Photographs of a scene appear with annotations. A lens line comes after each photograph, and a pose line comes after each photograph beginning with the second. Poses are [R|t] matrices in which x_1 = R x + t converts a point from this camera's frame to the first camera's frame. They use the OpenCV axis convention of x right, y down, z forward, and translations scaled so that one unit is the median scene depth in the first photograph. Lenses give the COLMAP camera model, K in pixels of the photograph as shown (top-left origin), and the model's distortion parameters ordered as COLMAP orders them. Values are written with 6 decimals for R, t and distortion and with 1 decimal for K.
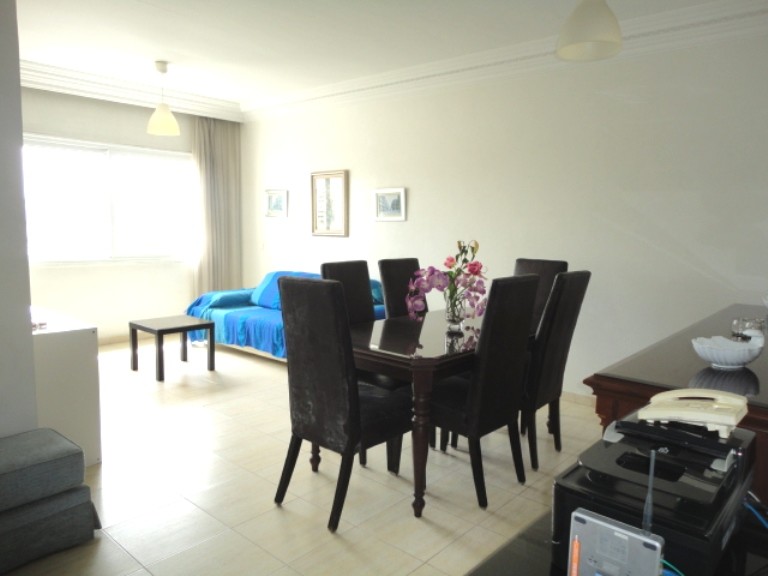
lens RADIAL K [[562.1, 0, 384.0], [0, 562.1, 288.0], [0, 0, 1]] dist [0.001216, 0.007235]
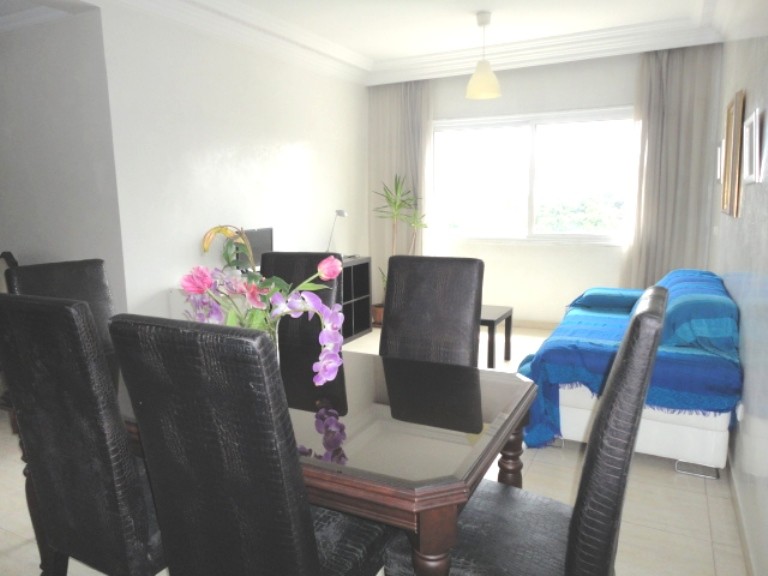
lens RADIAL K [[562.1, 0, 384.0], [0, 562.1, 288.0], [0, 0, 1]] dist [0.001216, 0.007235]
pose [[0.252670, 0.145175, -0.956599, 0.382907], [-0.082136, 0.988329, 0.128295, -0.073301], [0.964060, 0.046154, 0.261645, 0.545668]]
